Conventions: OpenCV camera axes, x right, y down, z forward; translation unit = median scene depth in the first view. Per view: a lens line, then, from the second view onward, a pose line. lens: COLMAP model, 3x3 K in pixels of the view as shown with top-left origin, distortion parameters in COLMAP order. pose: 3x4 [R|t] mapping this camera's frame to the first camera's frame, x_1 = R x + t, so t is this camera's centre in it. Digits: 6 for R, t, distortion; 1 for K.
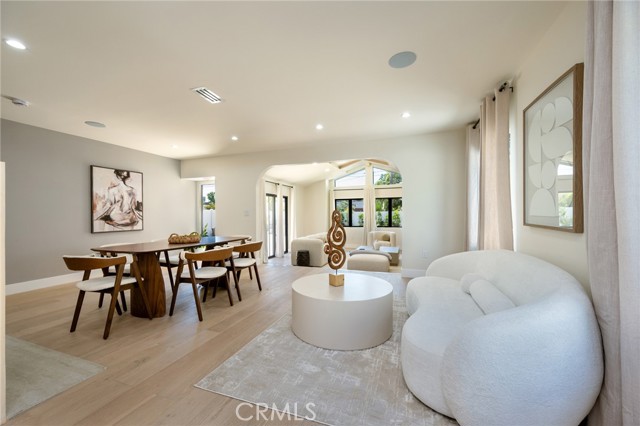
lens RADIAL K [[251.1, 0, 316.3], [0, 251.1, 212.3], [0, 0, 1]] dist [-0.000770, -0.000115]
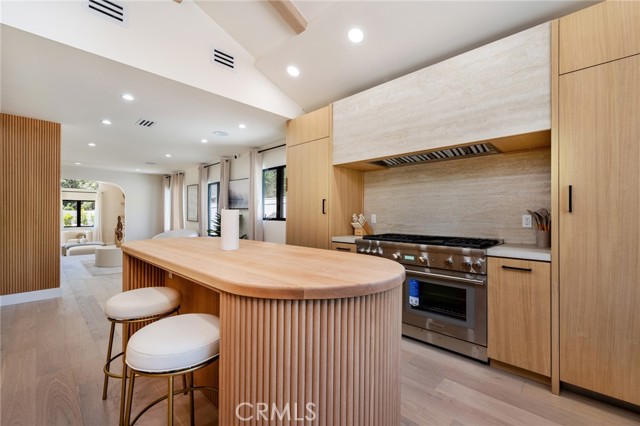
lens RADIAL K [[273.1, 0, 321.0], [0, 273.1, 213.7], [0, 0, 1]] dist [-0.002422, -0.000080]
pose [[0.393768, -0.001121, 0.919209, -1.159600], [-0.008153, 0.999956, 0.004712, -0.044864], [-0.919174, -0.009350, 0.393741, -1.325814]]
